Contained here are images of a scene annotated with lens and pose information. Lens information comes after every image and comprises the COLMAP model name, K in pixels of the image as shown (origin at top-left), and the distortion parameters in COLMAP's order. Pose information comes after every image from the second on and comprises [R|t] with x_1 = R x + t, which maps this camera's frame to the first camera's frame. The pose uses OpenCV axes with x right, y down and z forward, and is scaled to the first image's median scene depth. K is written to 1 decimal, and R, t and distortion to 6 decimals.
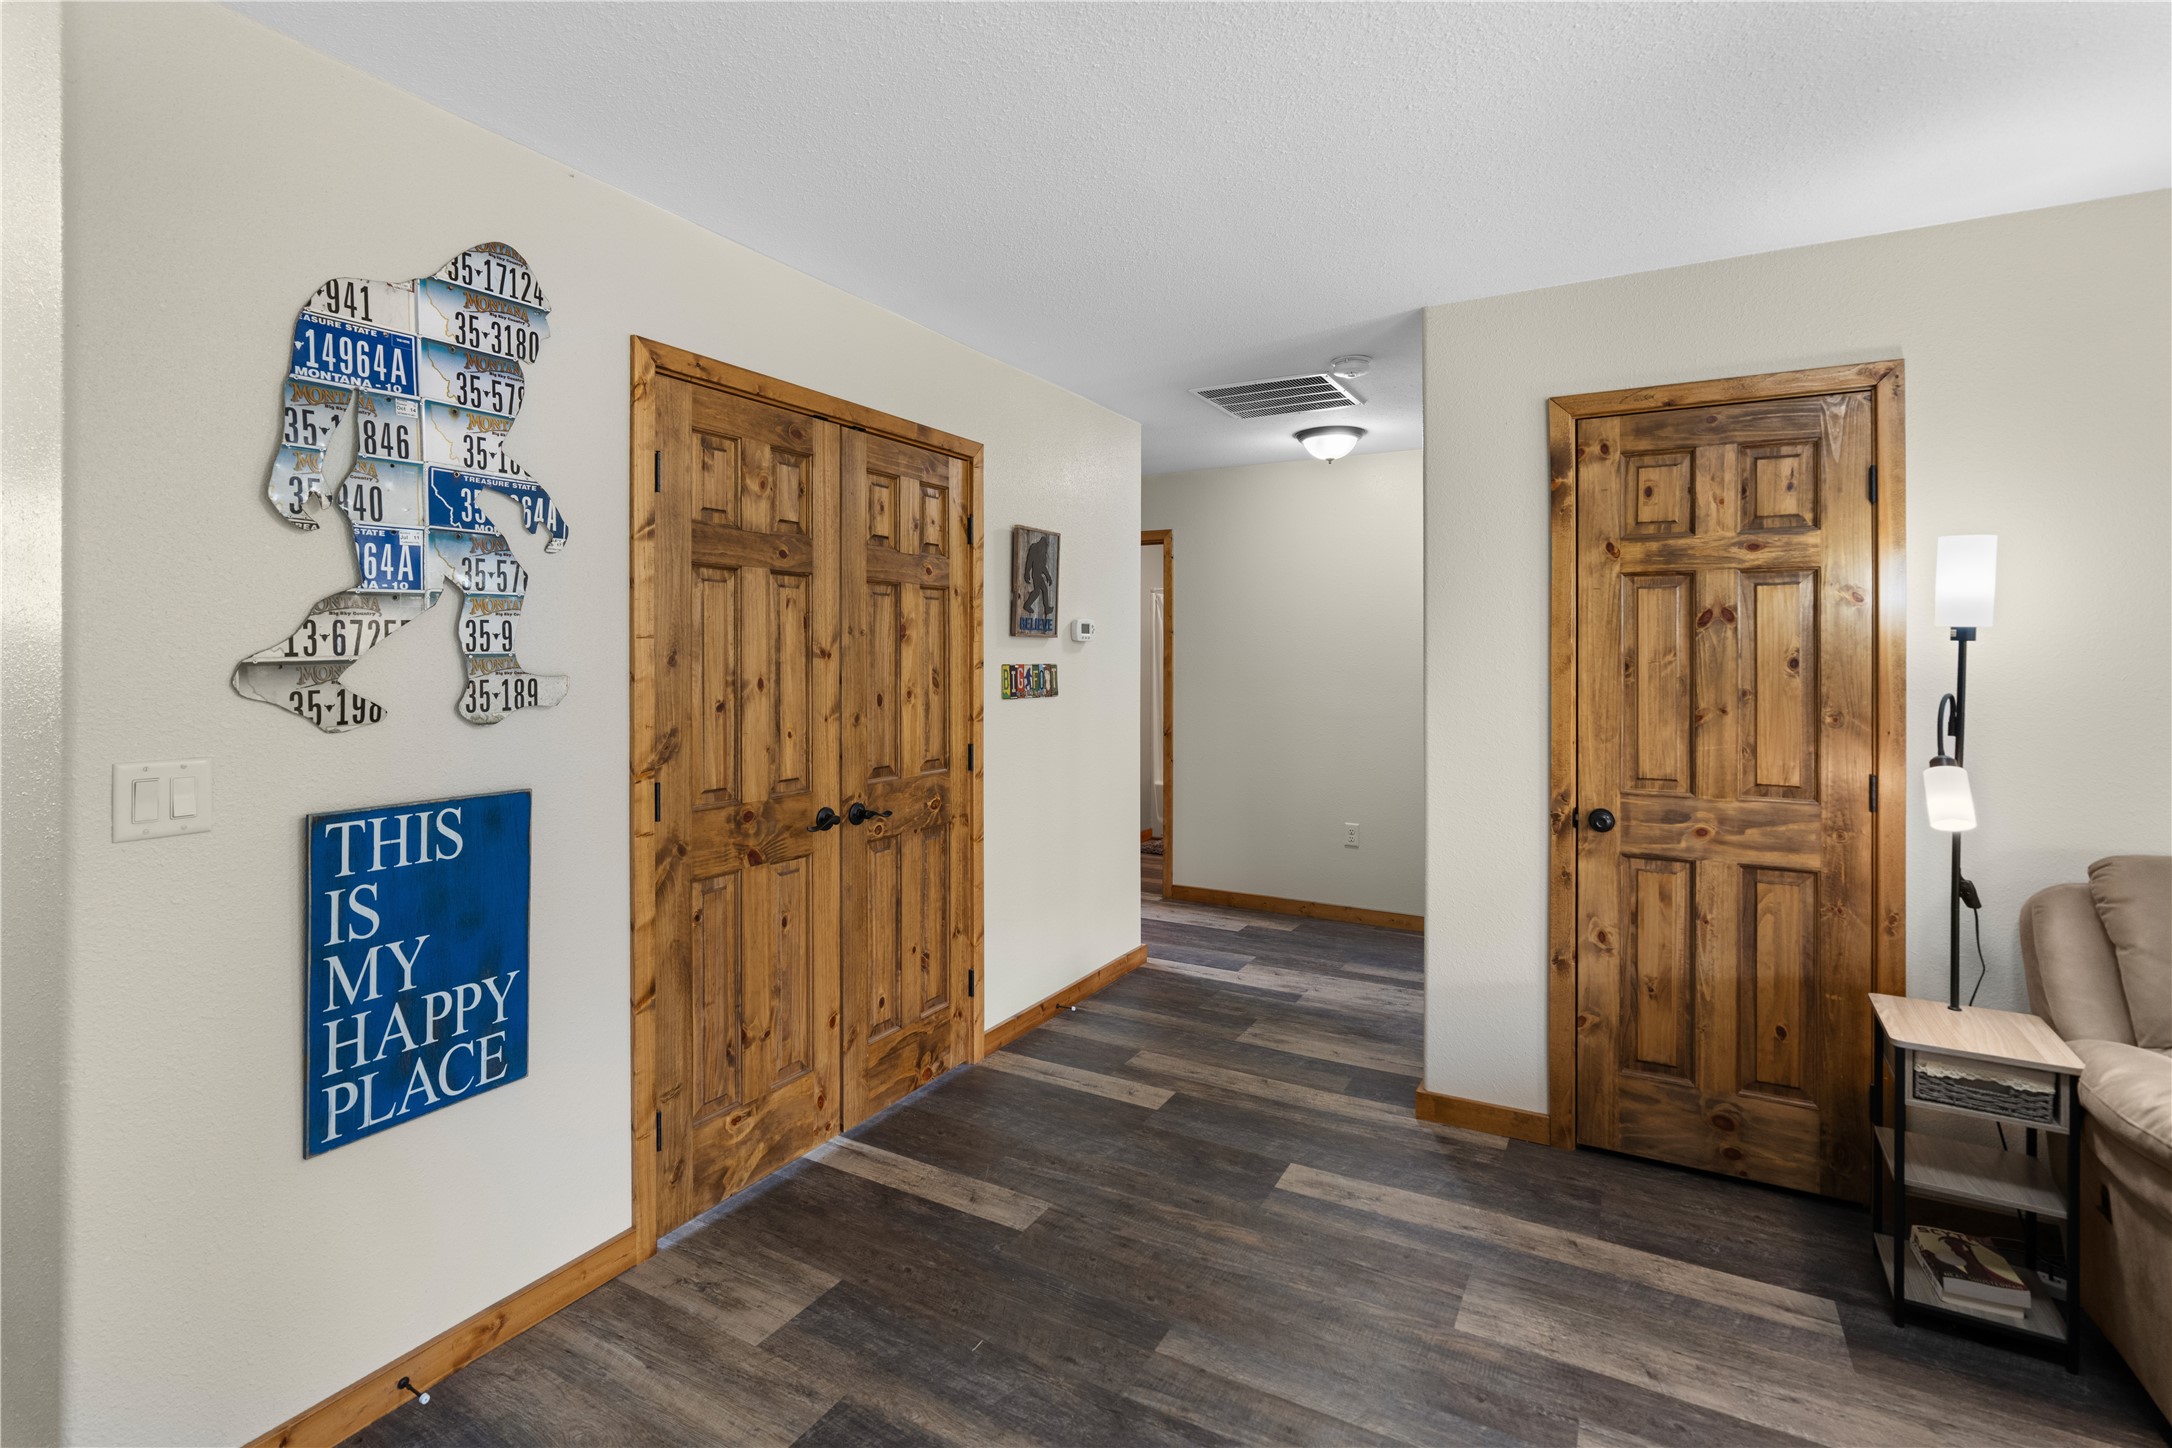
lens RADIAL K [[1002.6, 0, 1082.4], [0, 1002.6, 658.3], [0, 0, 1]] dist [-0.002360, -0.000054]
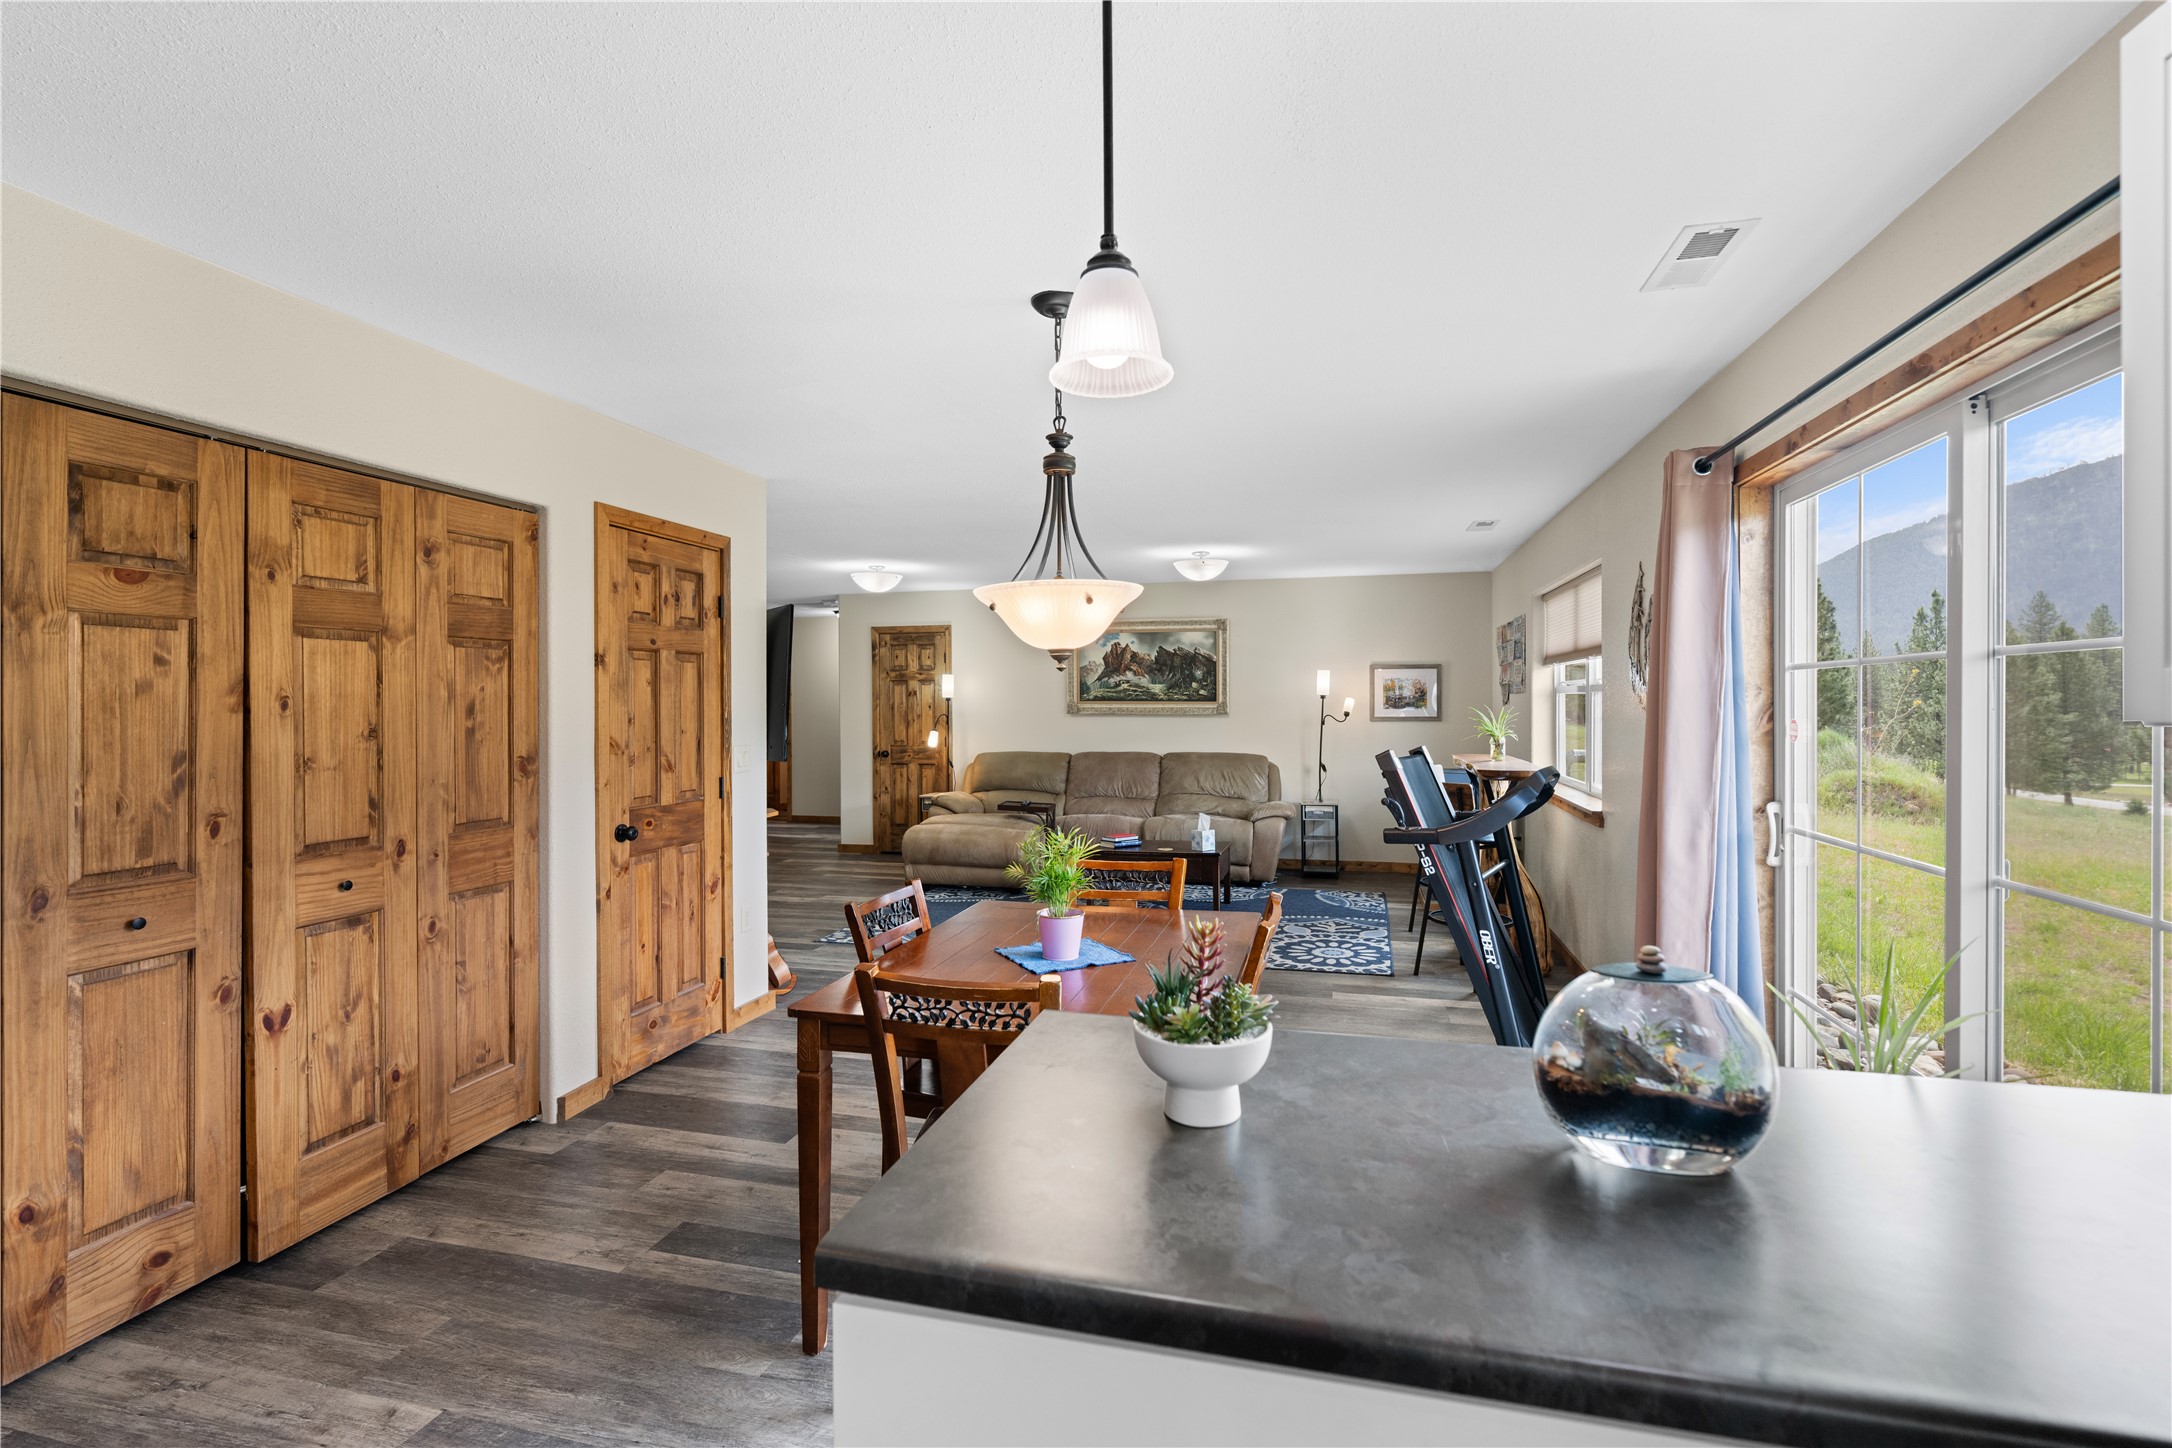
lens RADIAL K [[996.8, 0, 1083.3], [0, 996.8, 703.7], [0, 0, 1]] dist [-0.002862, 0.000312]
pose [[0.966984, -0.007706, 0.254721, 0.323991], [0.008634, 0.999960, -0.002524, 0.007932], [-0.254691, 0.004640, 0.967011, -2.510008]]
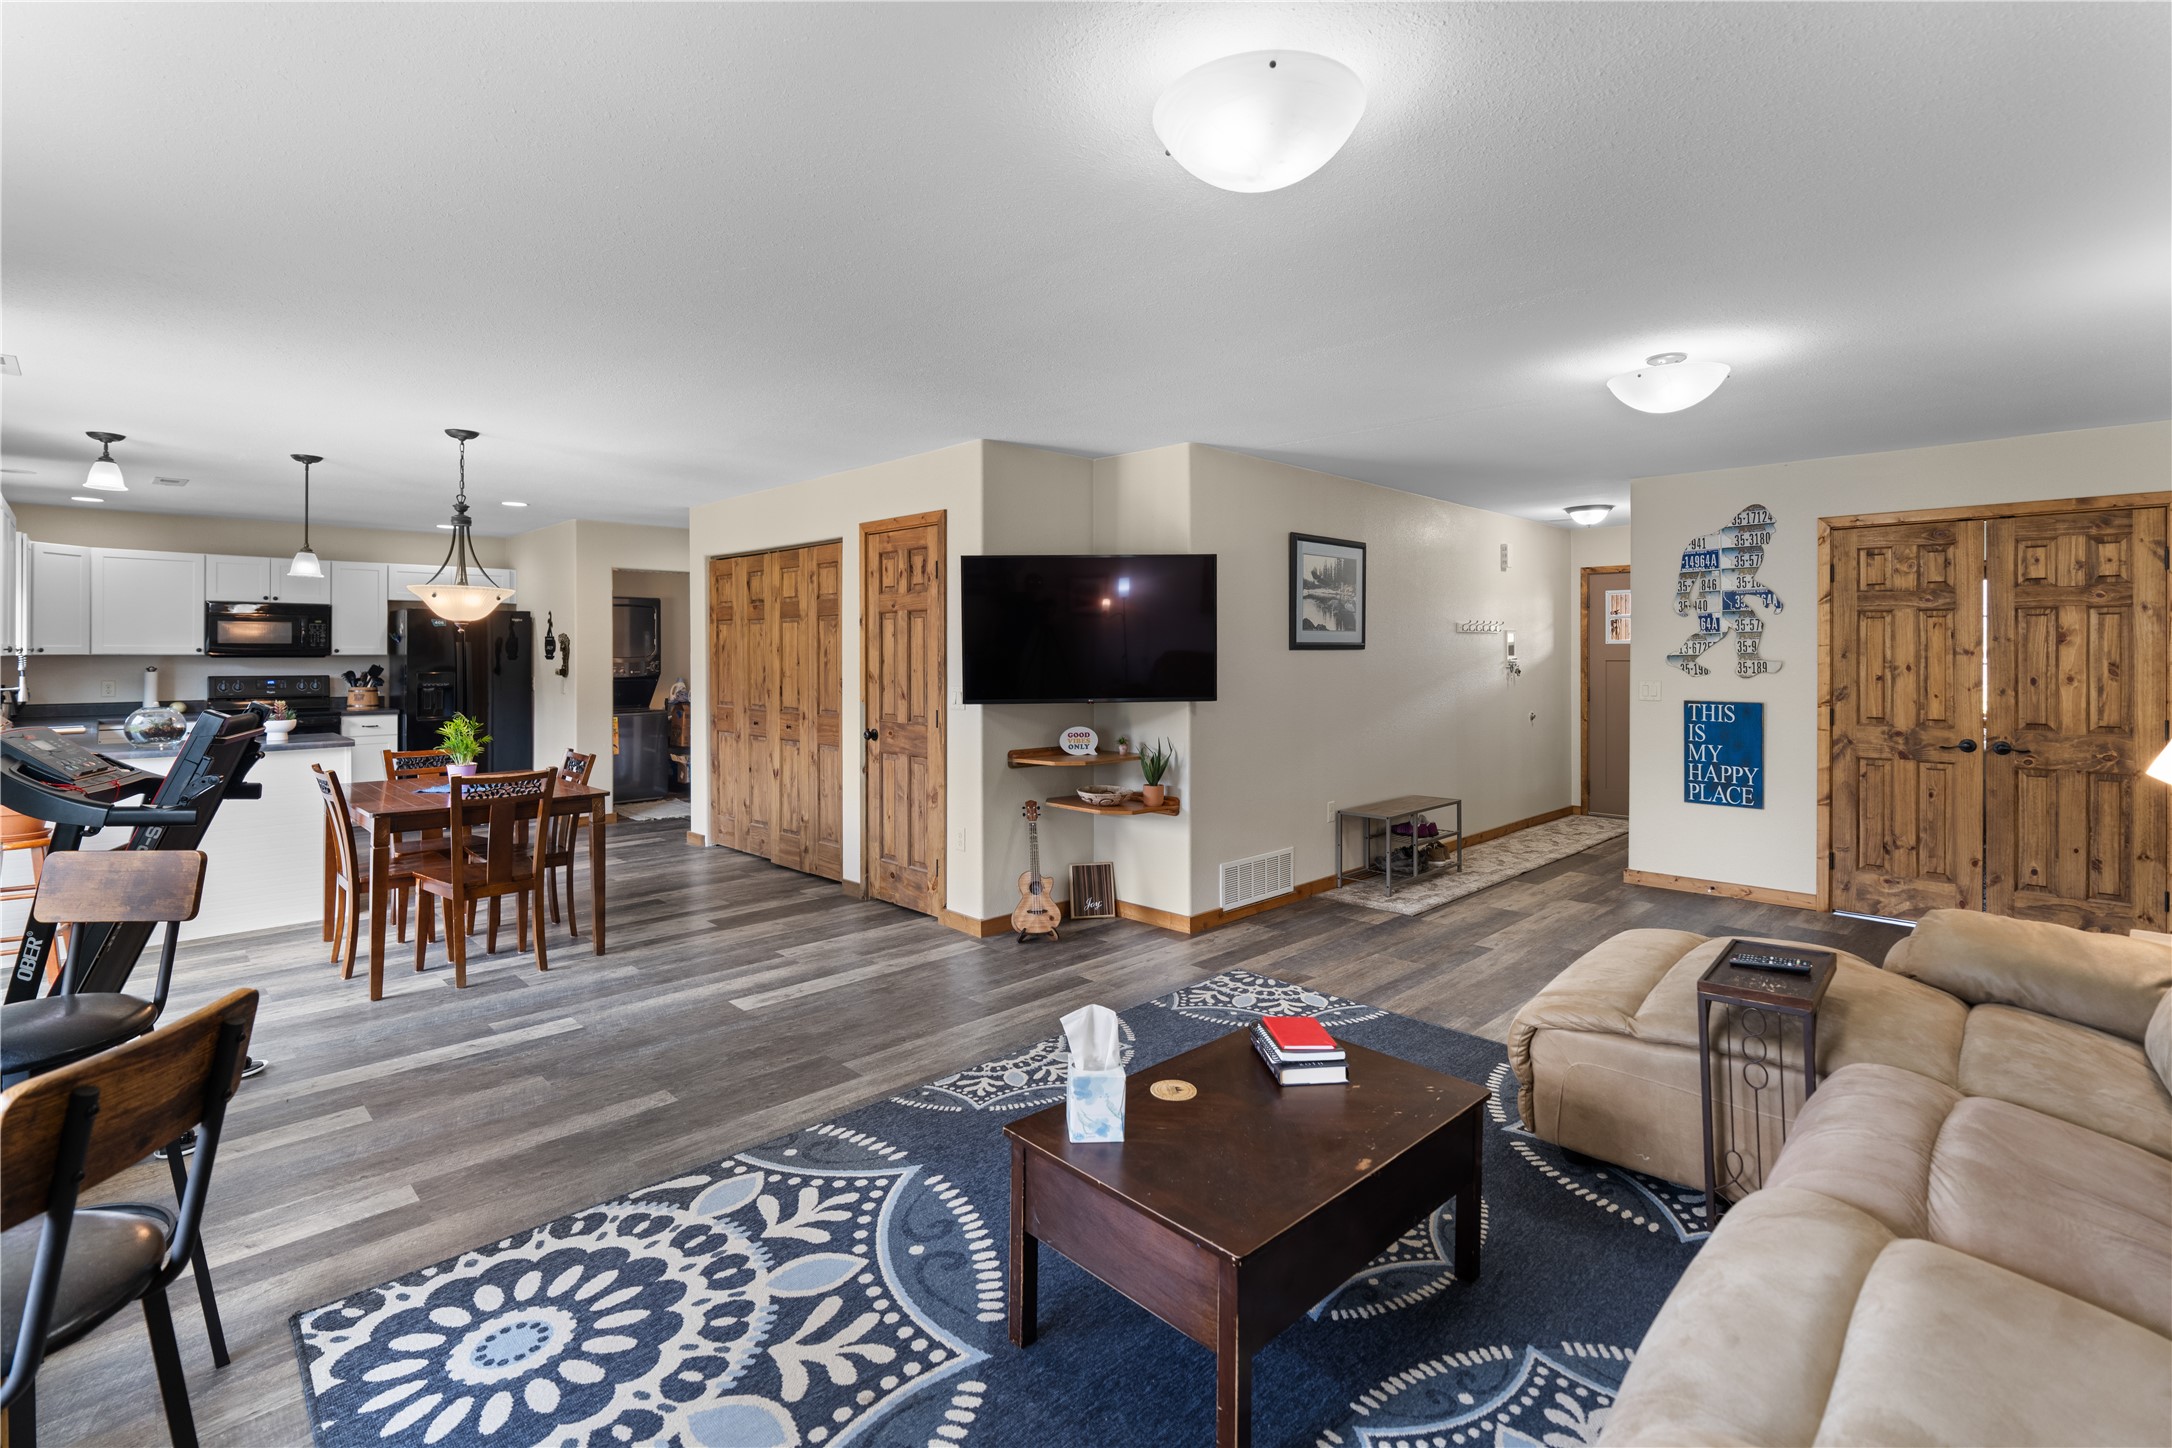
lens RADIAL K [[988.0, 0, 1088.7], [0, 988.0, 653.5], [0, 0, 1]] dist [-0.013100, 0.000343]
pose [[-0.262840, -0.001719, -0.964838, 1.932219], [-0.004944, 0.999988, -0.000435, 0.005905], [0.964827, 0.004656, -0.262845, -0.047027]]
